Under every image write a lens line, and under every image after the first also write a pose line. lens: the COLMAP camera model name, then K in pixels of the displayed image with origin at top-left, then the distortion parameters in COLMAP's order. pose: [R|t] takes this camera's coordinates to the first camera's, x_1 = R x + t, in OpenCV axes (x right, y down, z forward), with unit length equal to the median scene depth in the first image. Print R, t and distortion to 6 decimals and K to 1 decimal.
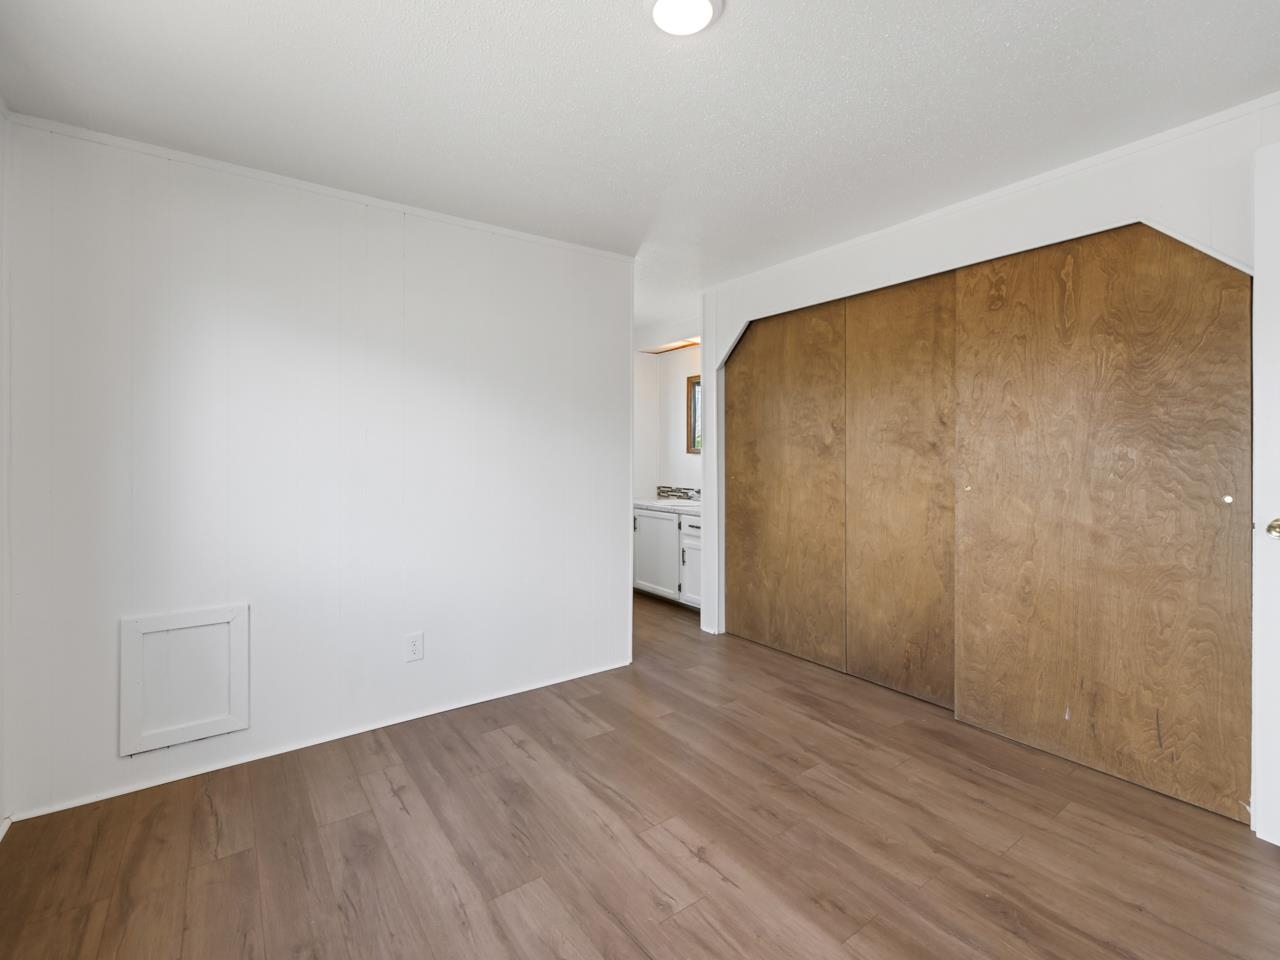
lens RADIAL K [[577.2, 0, 635.2], [0, 577.2, 457.3], [0, 0, 1]] dist [0.000081, -0.000698]
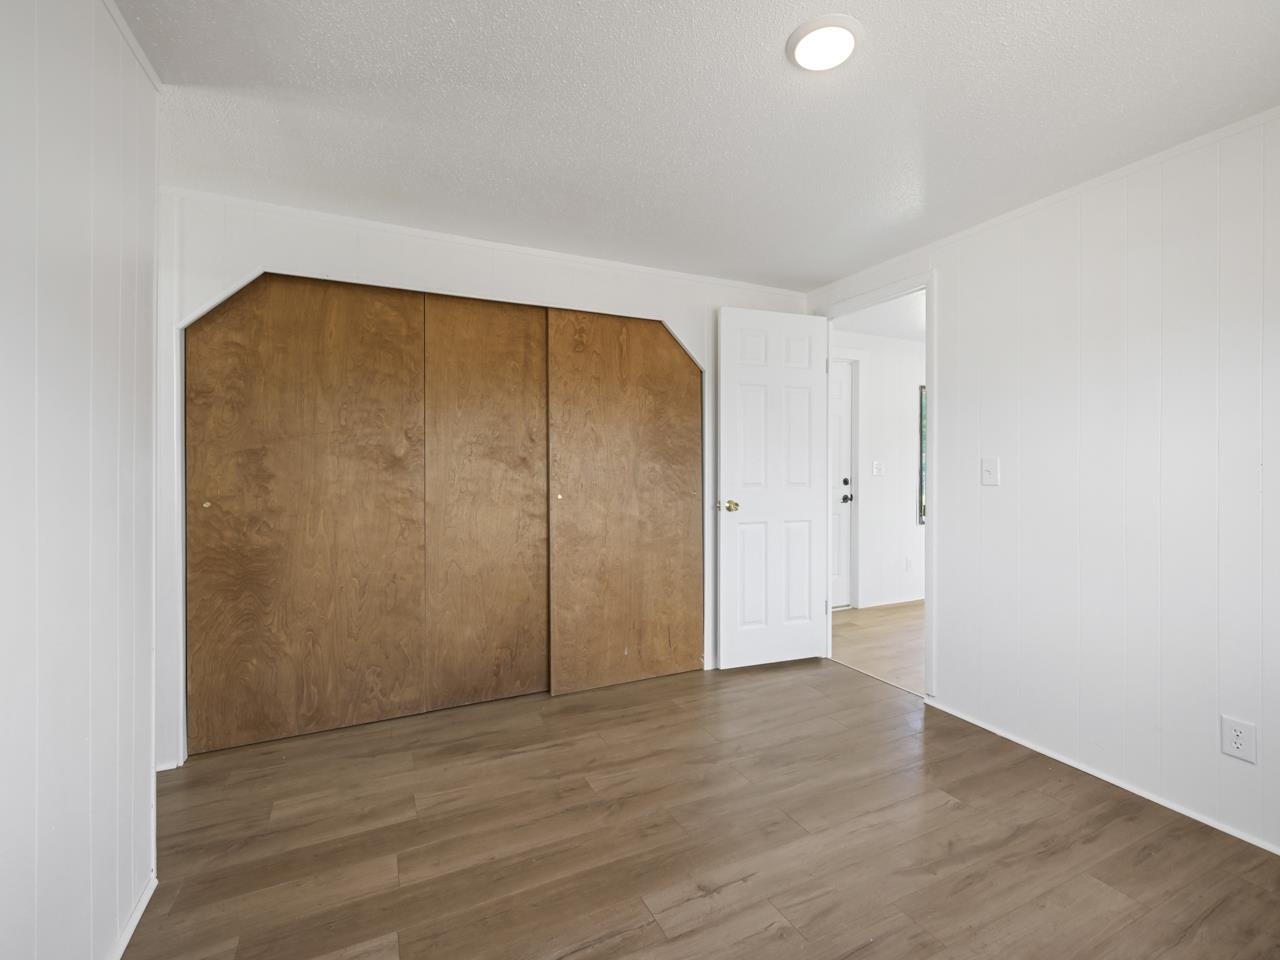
lens RADIAL K [[577.2, 0, 637.8], [0, 577.2, 472.8], [0, 0, 1]] dist [0.000081, -0.000698]
pose [[0.167253, -0.011387, 0.985848, -0.569020], [0.004916, 0.999931, 0.010716, -0.007089], [-0.985902, 0.003054, 0.167297, 0.648403]]
